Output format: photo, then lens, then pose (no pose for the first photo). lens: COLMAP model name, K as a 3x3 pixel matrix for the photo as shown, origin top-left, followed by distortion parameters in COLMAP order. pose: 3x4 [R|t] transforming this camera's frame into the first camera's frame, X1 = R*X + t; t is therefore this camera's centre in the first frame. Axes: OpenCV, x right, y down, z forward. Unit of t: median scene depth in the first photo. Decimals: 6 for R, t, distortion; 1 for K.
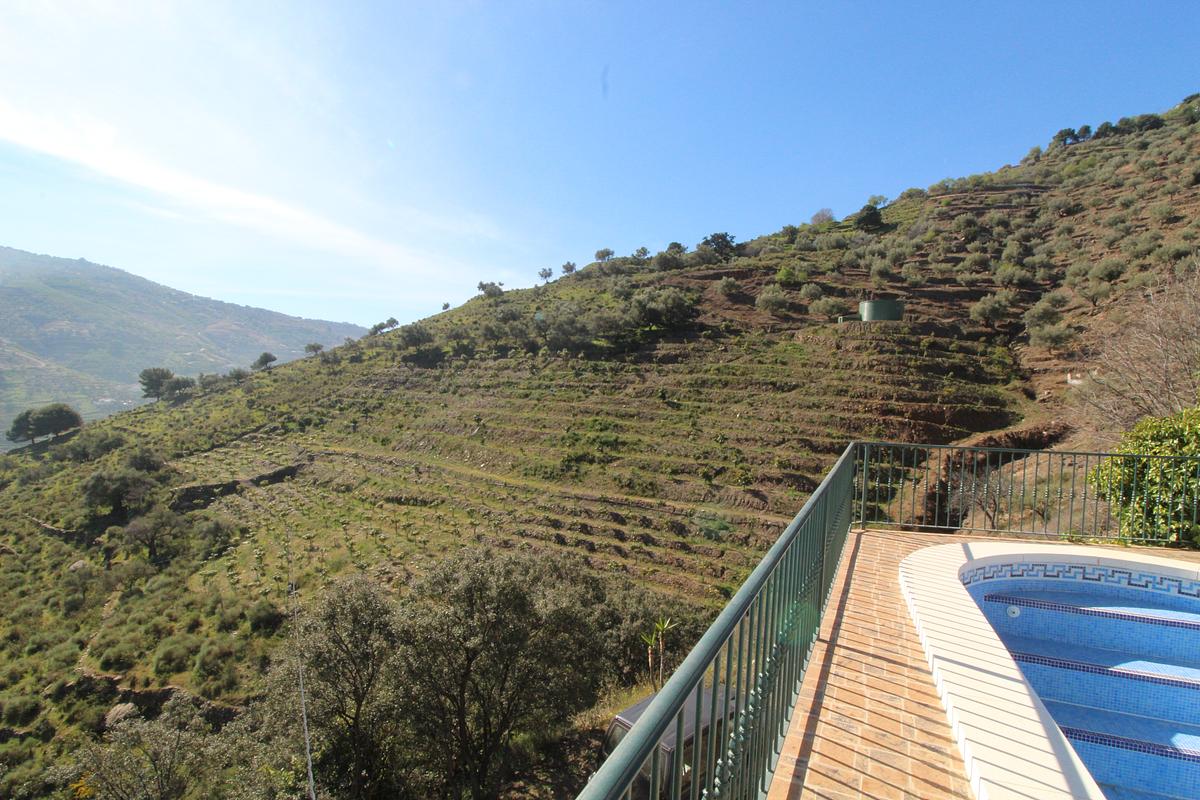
lens RADIAL K [[557.8, 0, 614.3], [0, 557.8, 403.2], [0, 0, 1]] dist [0.003351, -0.014661]
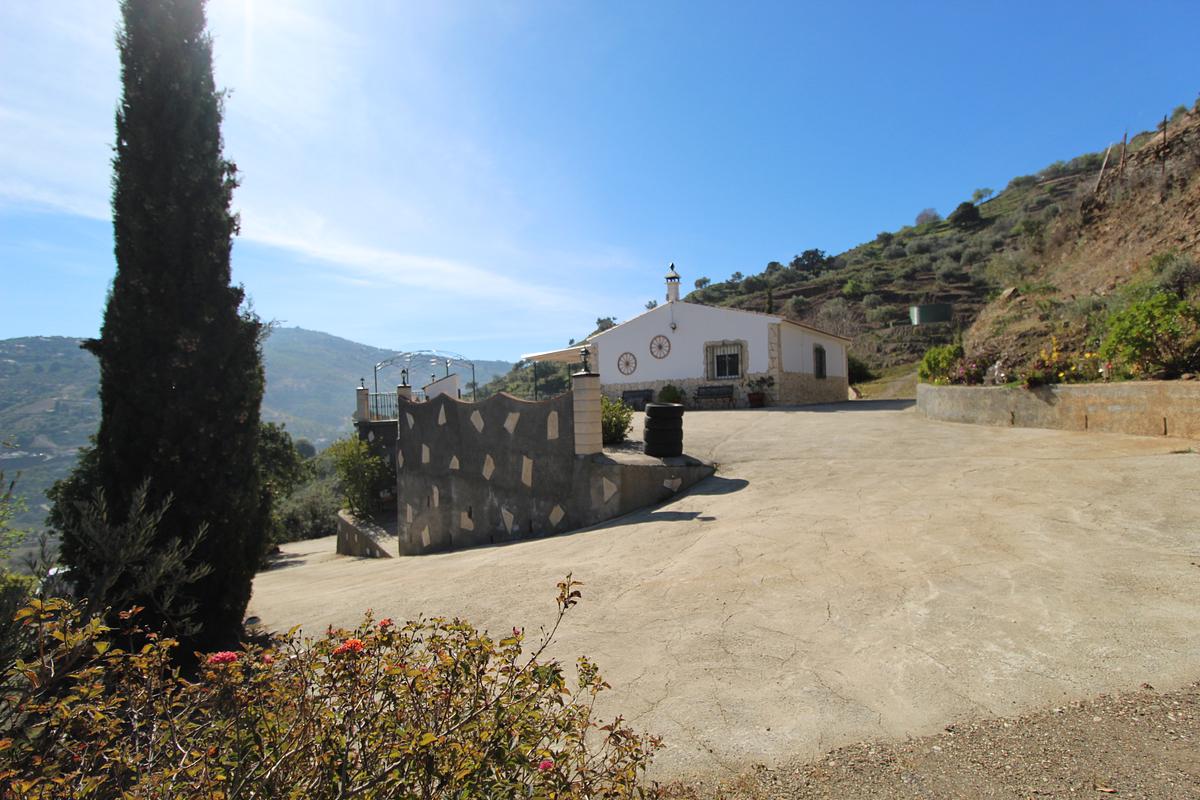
lens RADIAL K [[557.8, 0, 614.3], [0, 557.8, 403.2], [0, 0, 1]] dist [0.003351, -0.014661]
pose [[0.966749, -0.066700, -0.246874, 0.092098], [0.057731, 0.997388, -0.043401, 0.016528], [0.249124, 0.027706, 0.968075, -0.154676]]
